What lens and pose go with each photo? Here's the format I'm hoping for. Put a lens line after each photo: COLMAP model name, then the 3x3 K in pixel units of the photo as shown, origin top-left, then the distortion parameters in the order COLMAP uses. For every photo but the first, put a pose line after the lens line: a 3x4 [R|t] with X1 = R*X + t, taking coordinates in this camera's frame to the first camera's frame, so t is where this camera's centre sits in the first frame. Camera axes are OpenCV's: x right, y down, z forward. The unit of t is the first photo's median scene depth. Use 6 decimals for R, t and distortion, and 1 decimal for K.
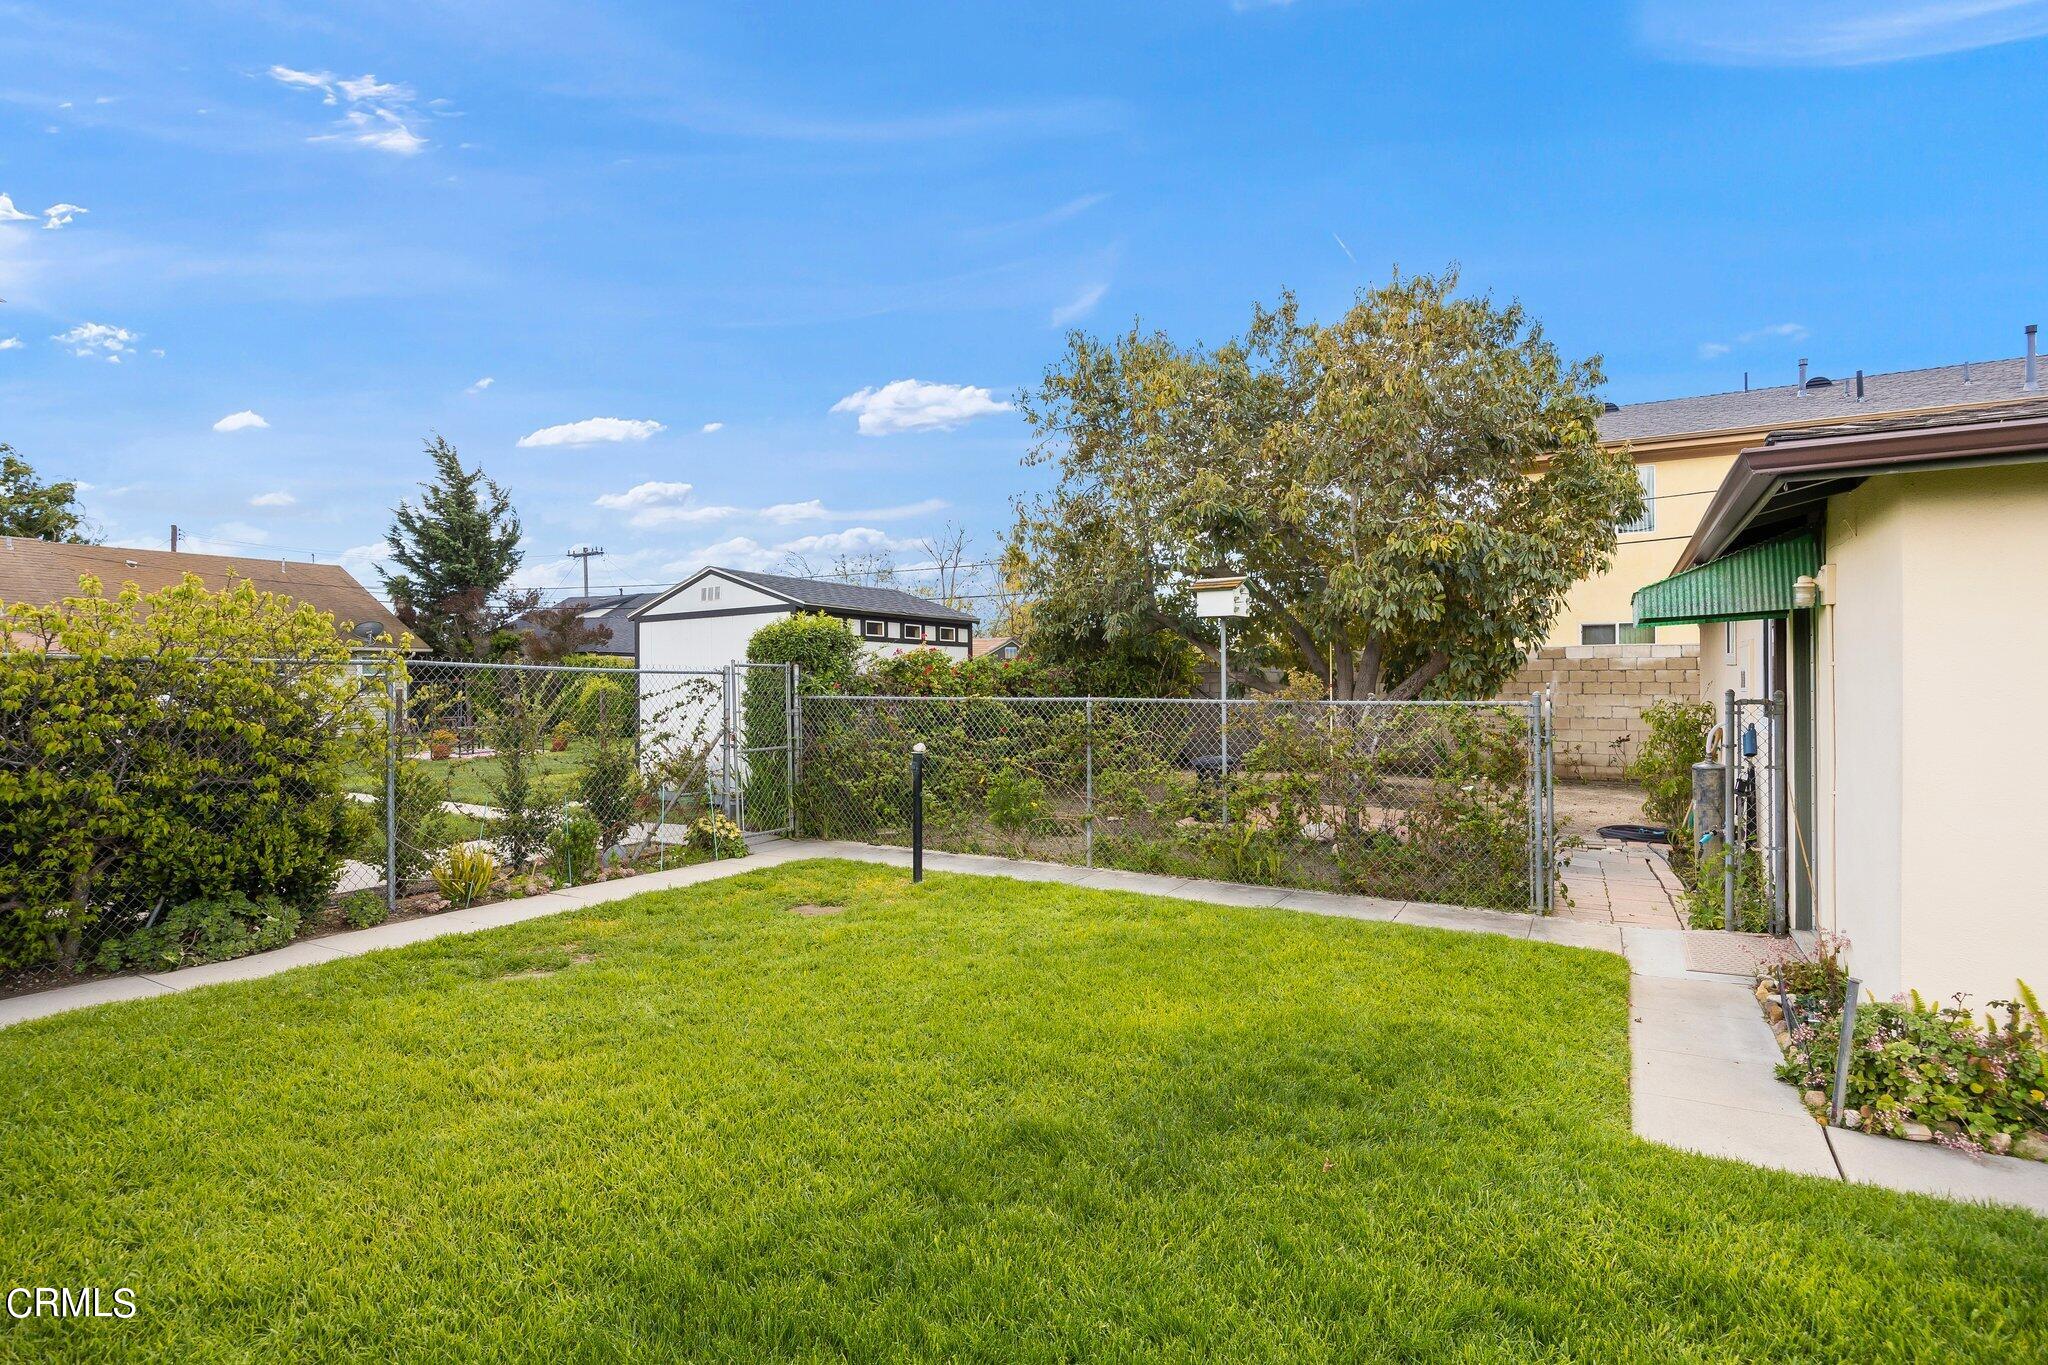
lens RADIAL K [[990.8, 0, 1026.0], [0, 990.8, 675.9], [0, 0, 1]] dist [-0.005139, -0.001063]
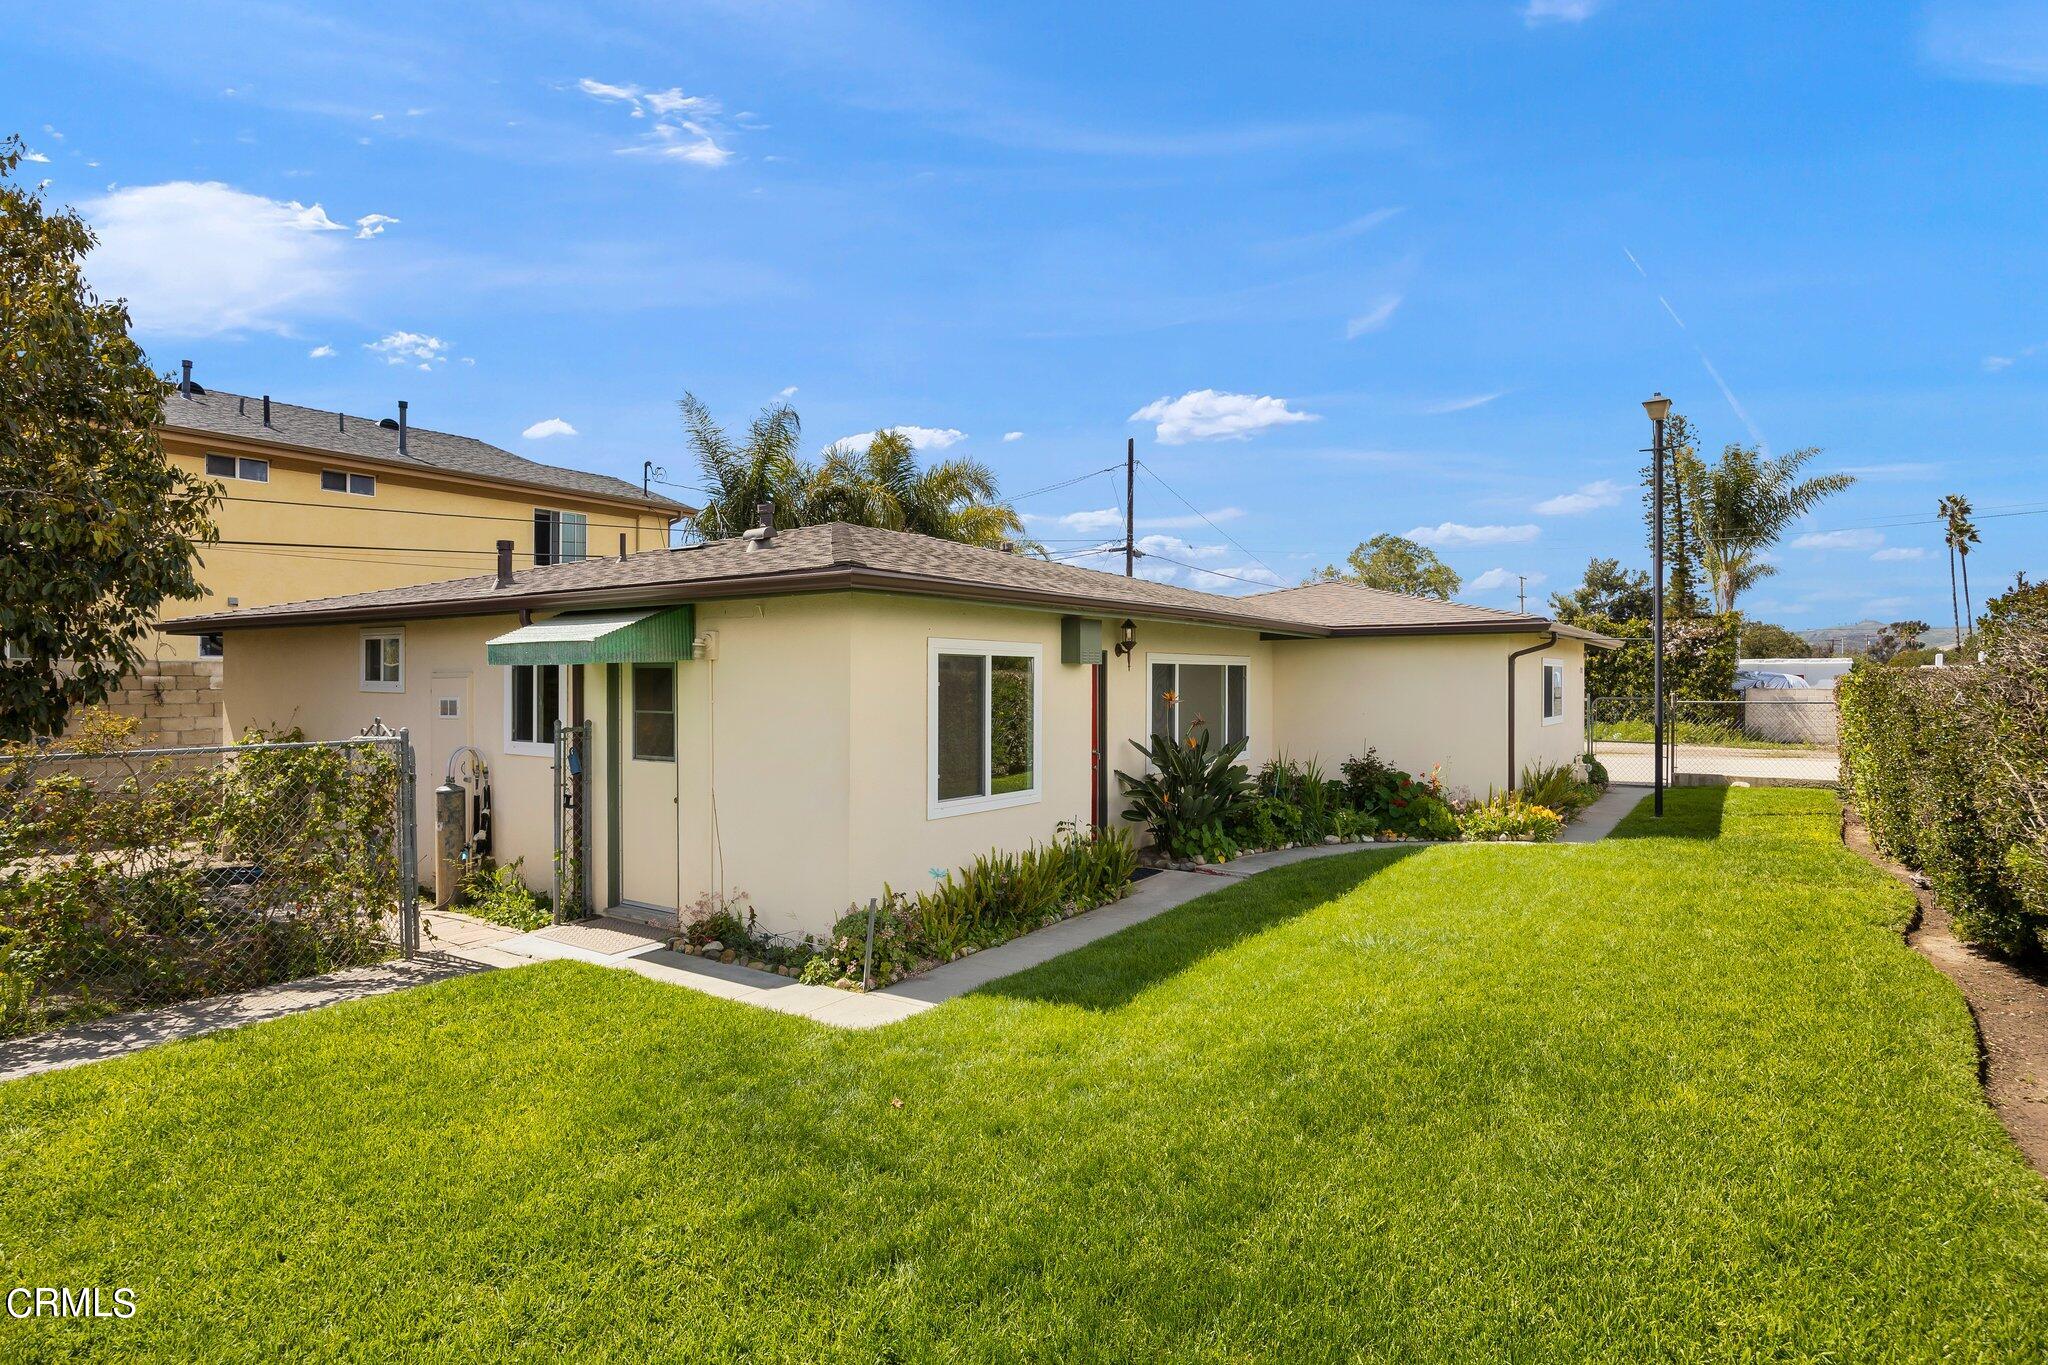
lens RADIAL K [[1092.3, 0, 1018.3], [0, 1092.3, 672.5], [0, 0, 1]] dist [-0.001757, -0.000230]
pose [[0.074672, 0.008473, 0.997172, -0.735710], [0.001101, 0.999963, -0.008580, -0.041276], [-0.997208, 0.001739, 0.074660, 0.470995]]
